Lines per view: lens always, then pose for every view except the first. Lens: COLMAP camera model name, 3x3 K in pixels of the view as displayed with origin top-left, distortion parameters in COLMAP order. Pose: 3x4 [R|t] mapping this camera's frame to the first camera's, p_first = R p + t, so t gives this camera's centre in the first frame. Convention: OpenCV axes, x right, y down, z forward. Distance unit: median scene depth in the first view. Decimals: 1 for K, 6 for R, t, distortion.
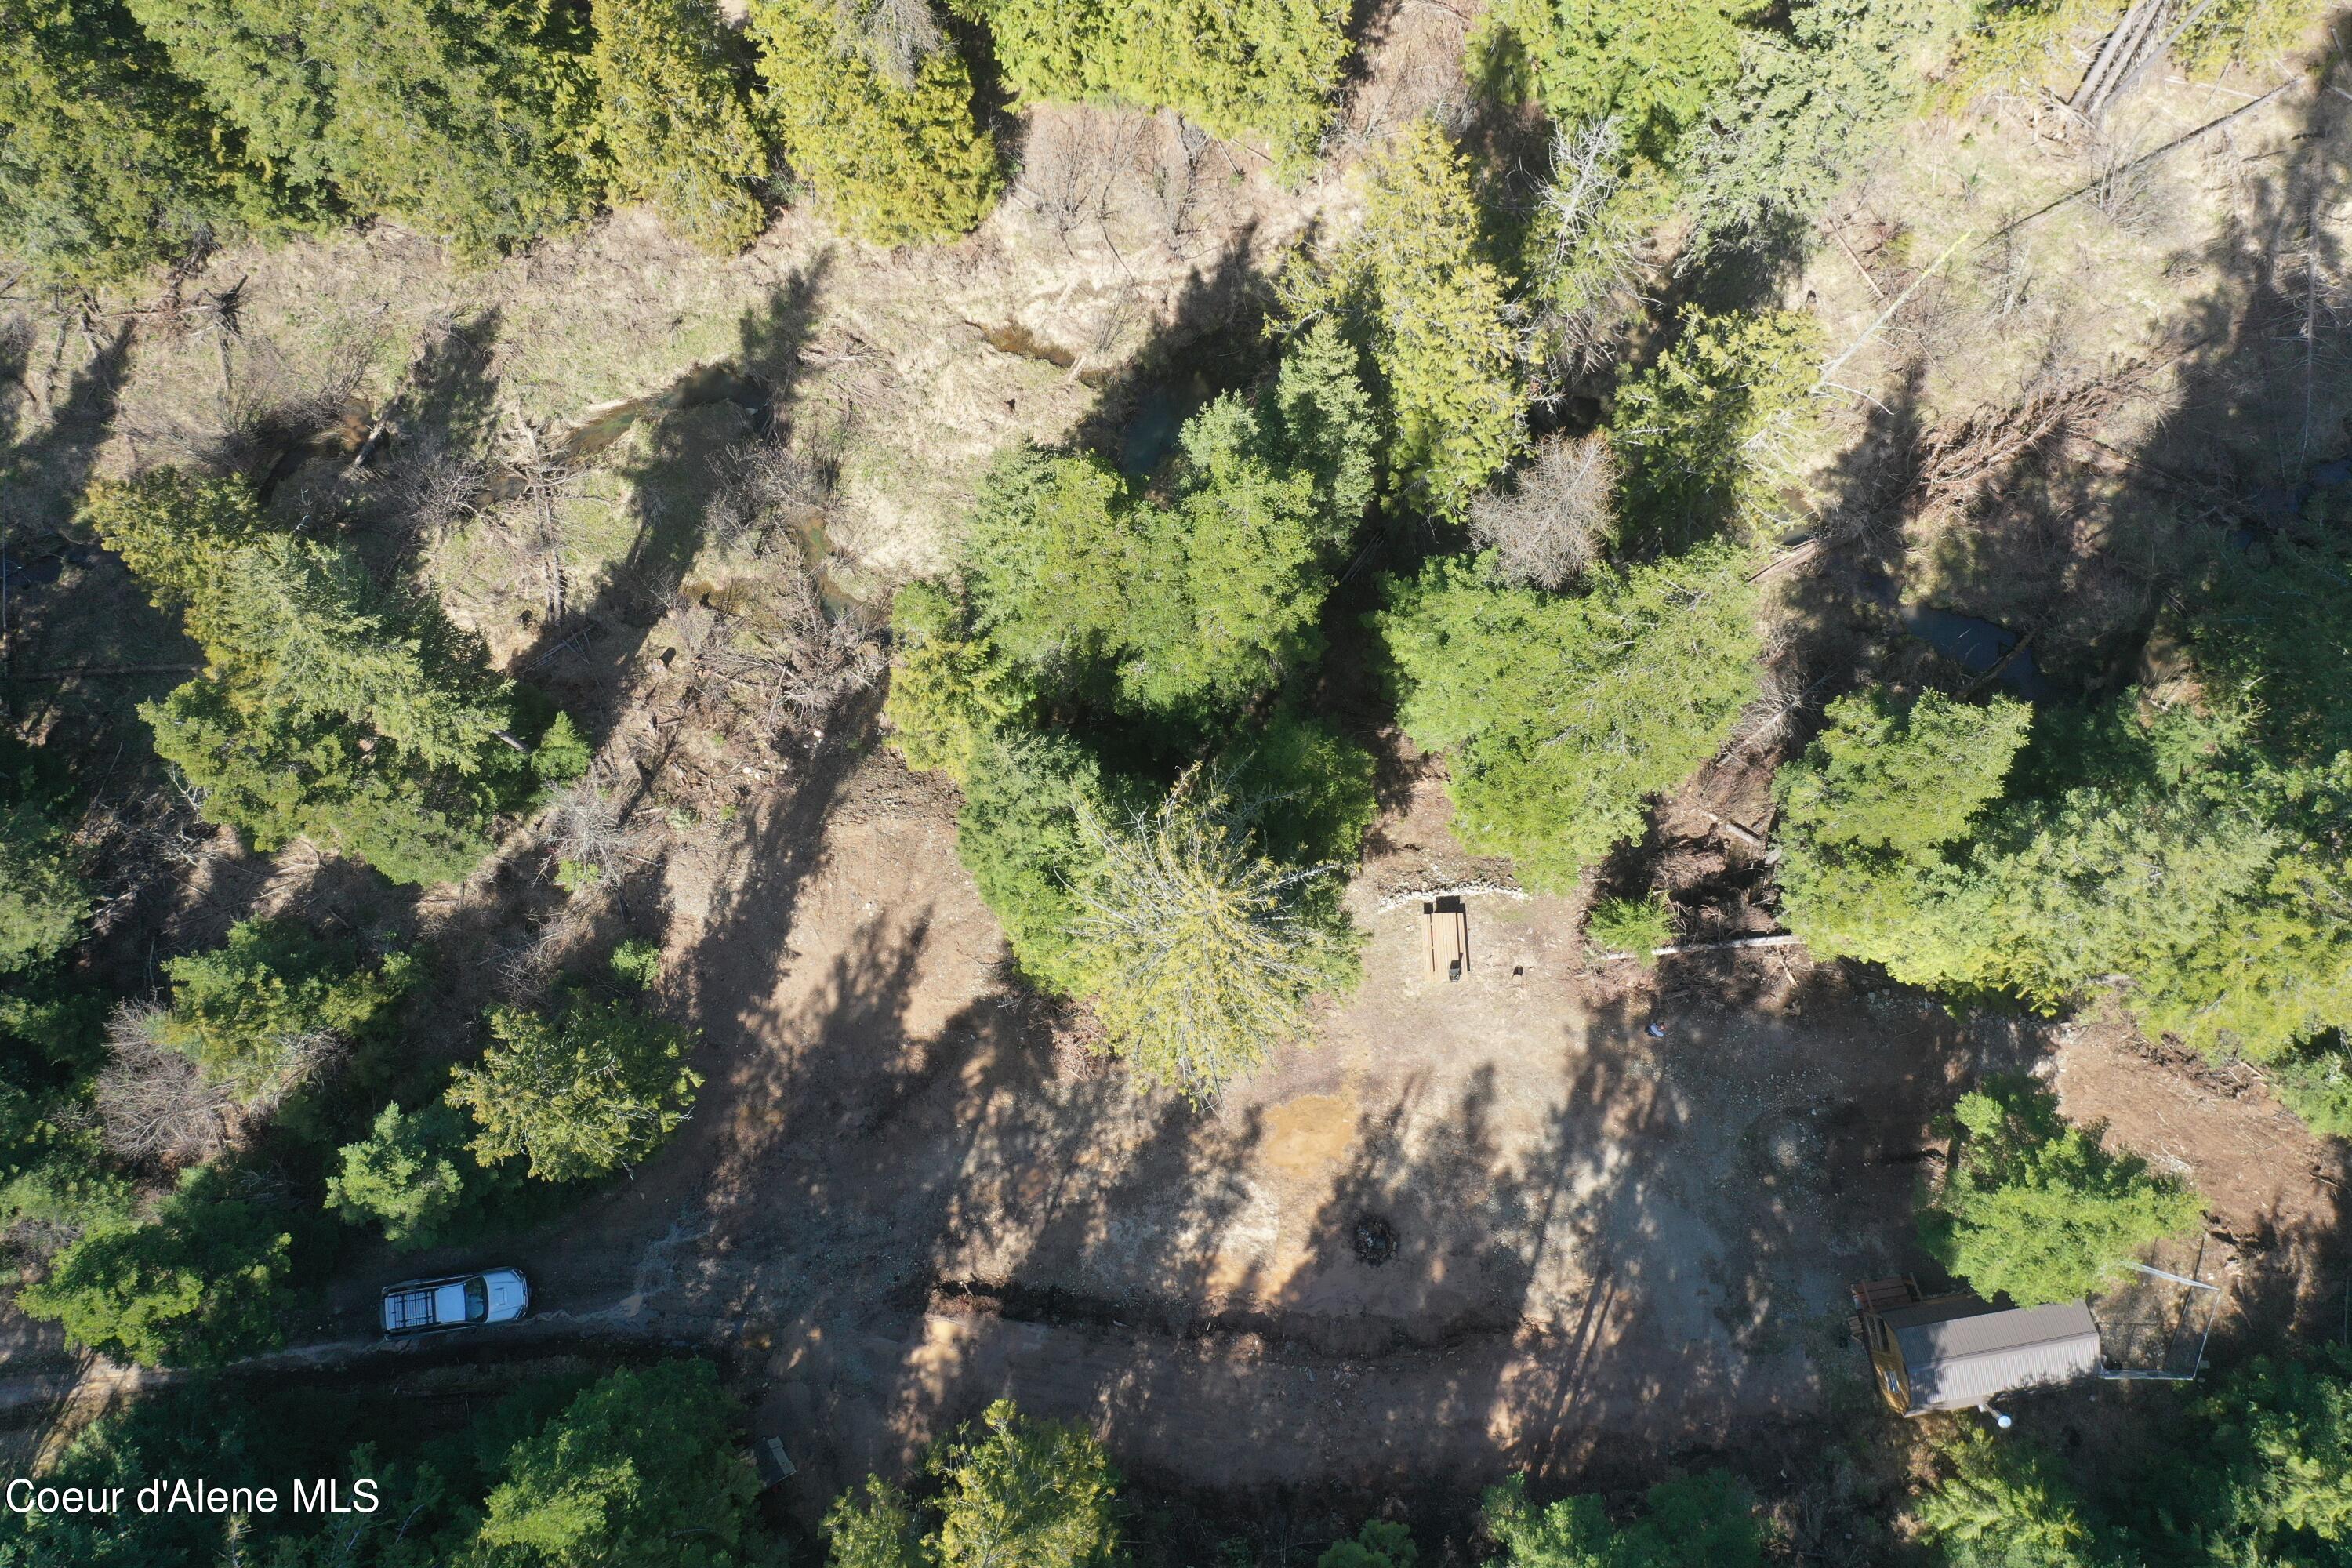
lens RADIAL K [[1840.7, 0, 1184.8], [0, 1840.7, 794.2], [0, 0, 1]] dist [-0.012312, 0.009241]
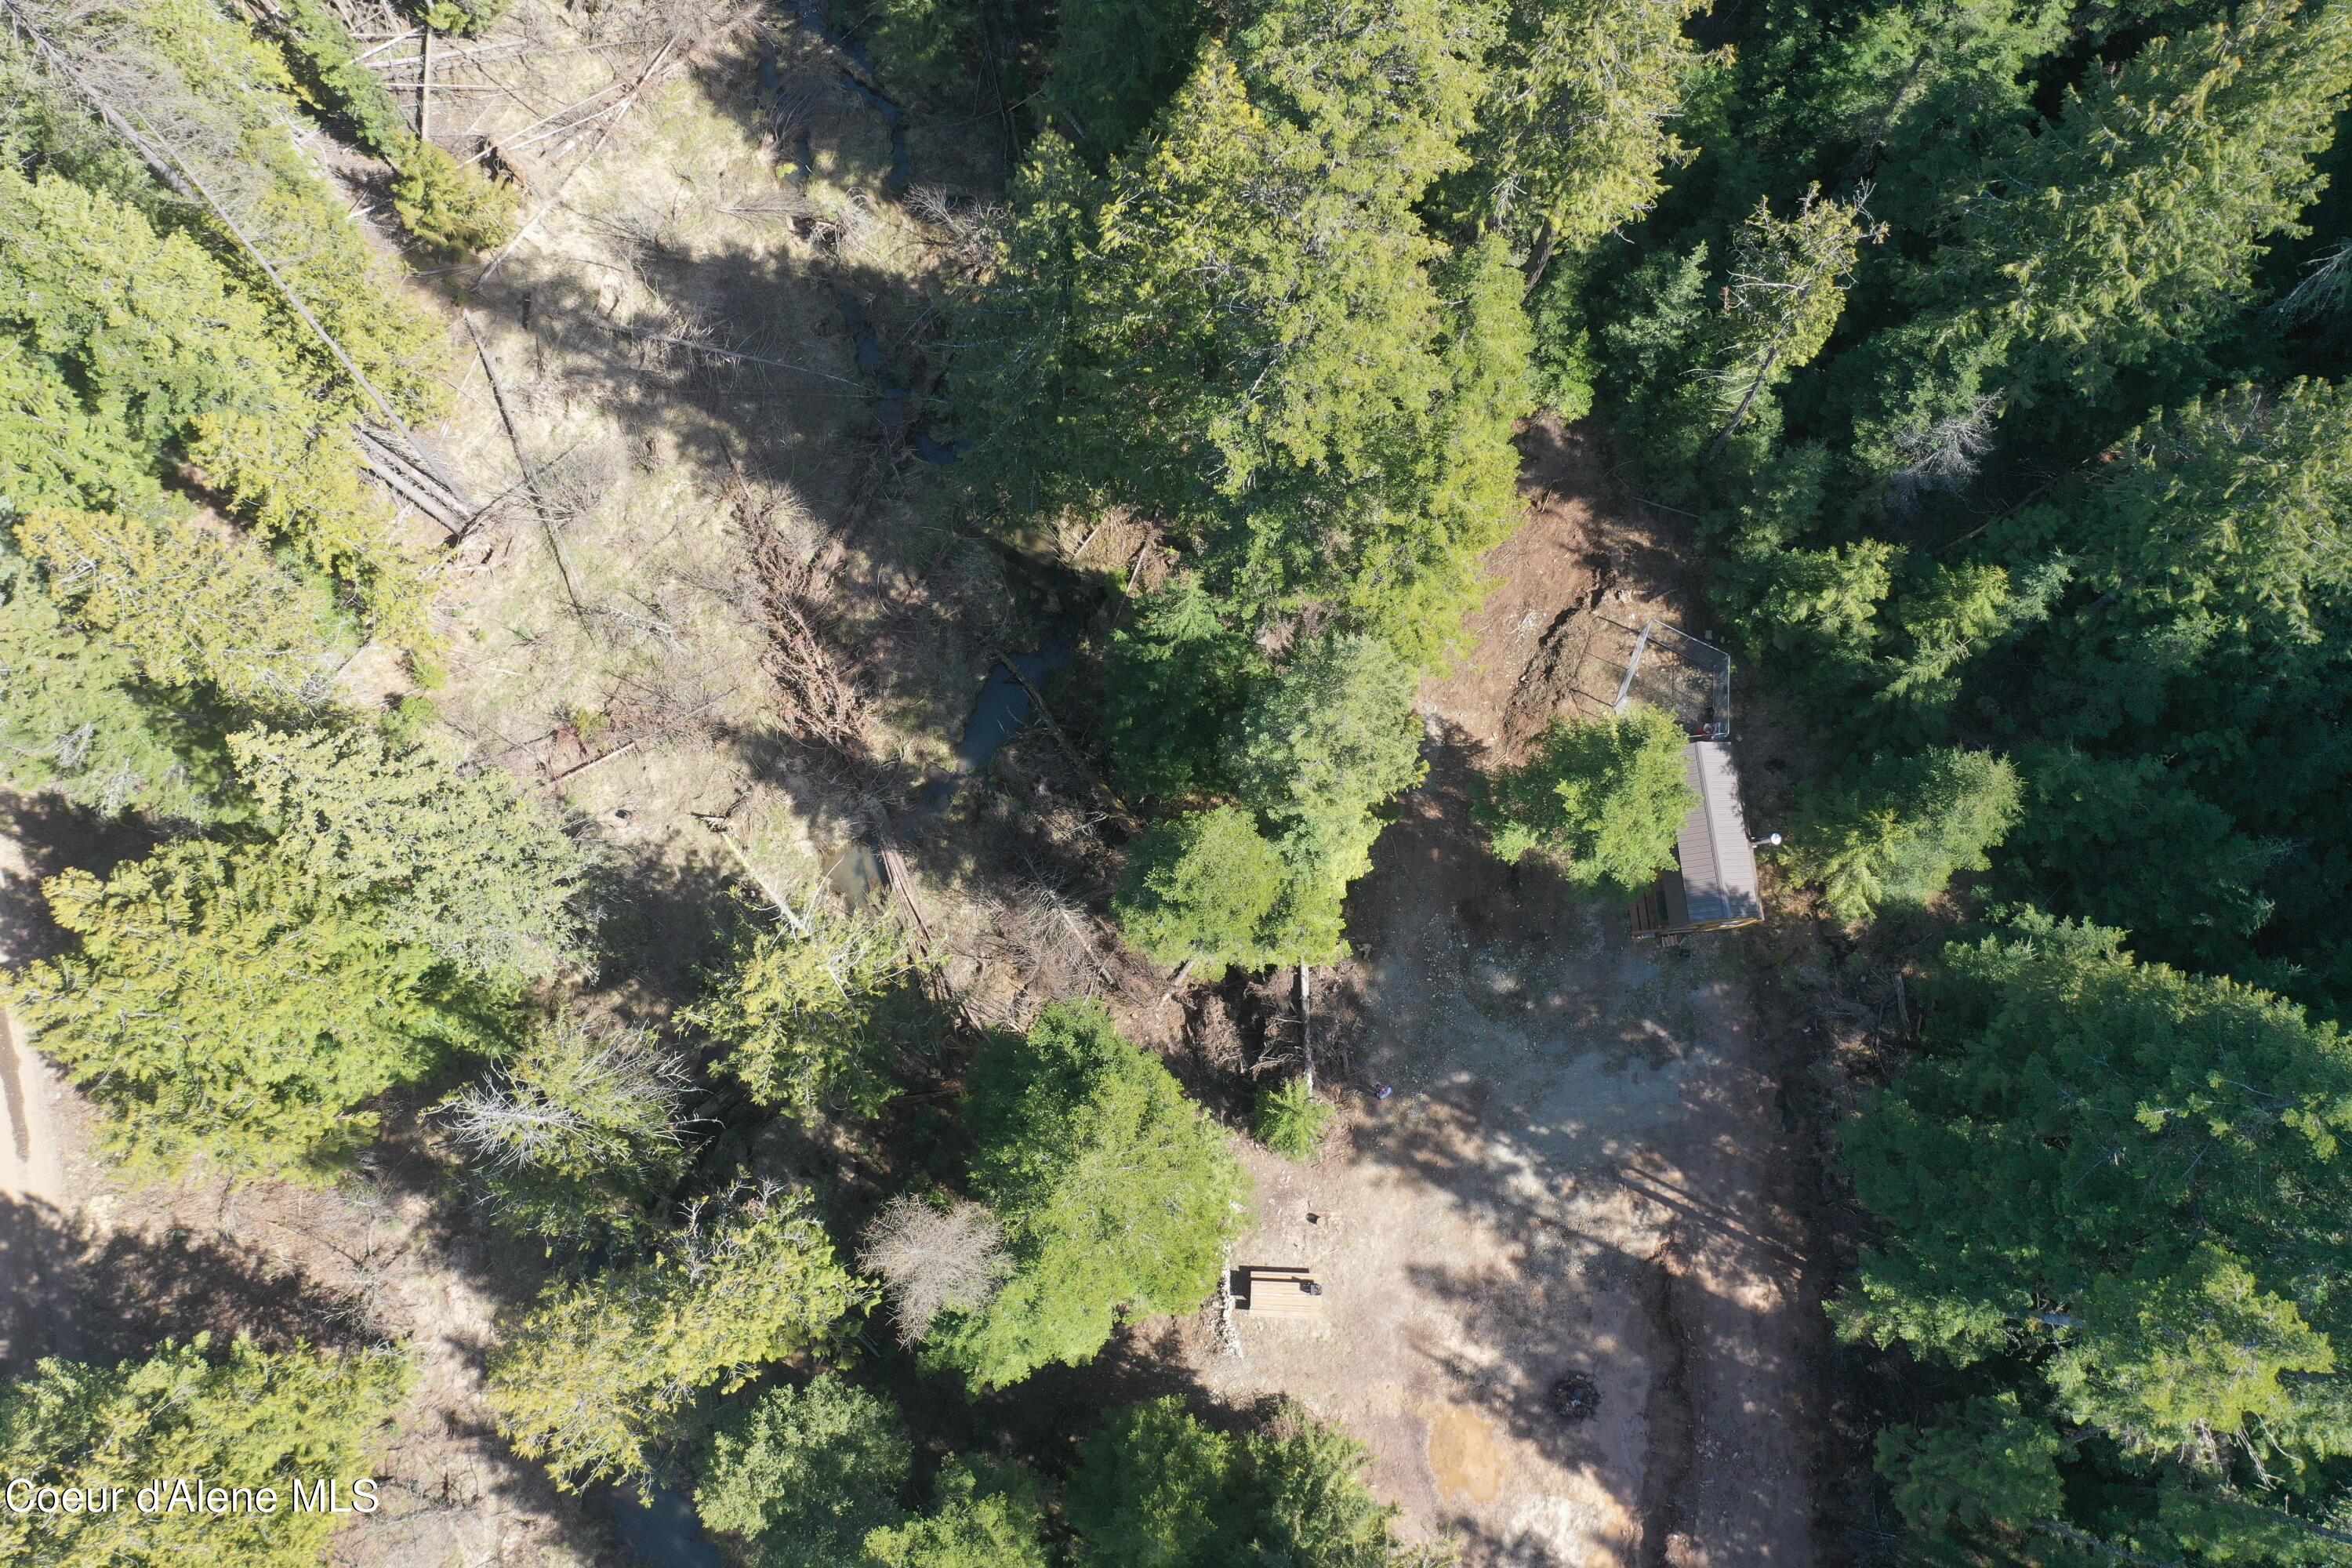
lens RADIAL K [[1840.7, 0, 1172.2], [0, 1840.7, 788.6], [0, 0, 1]] dist [-0.012312, 0.009241]
pose [[0.074808, -0.969407, 0.233781, 0.172664], [0.980060, 0.114750, 0.162218, -0.166982], [-0.184082, 0.216984, 0.958661, 0.014290]]
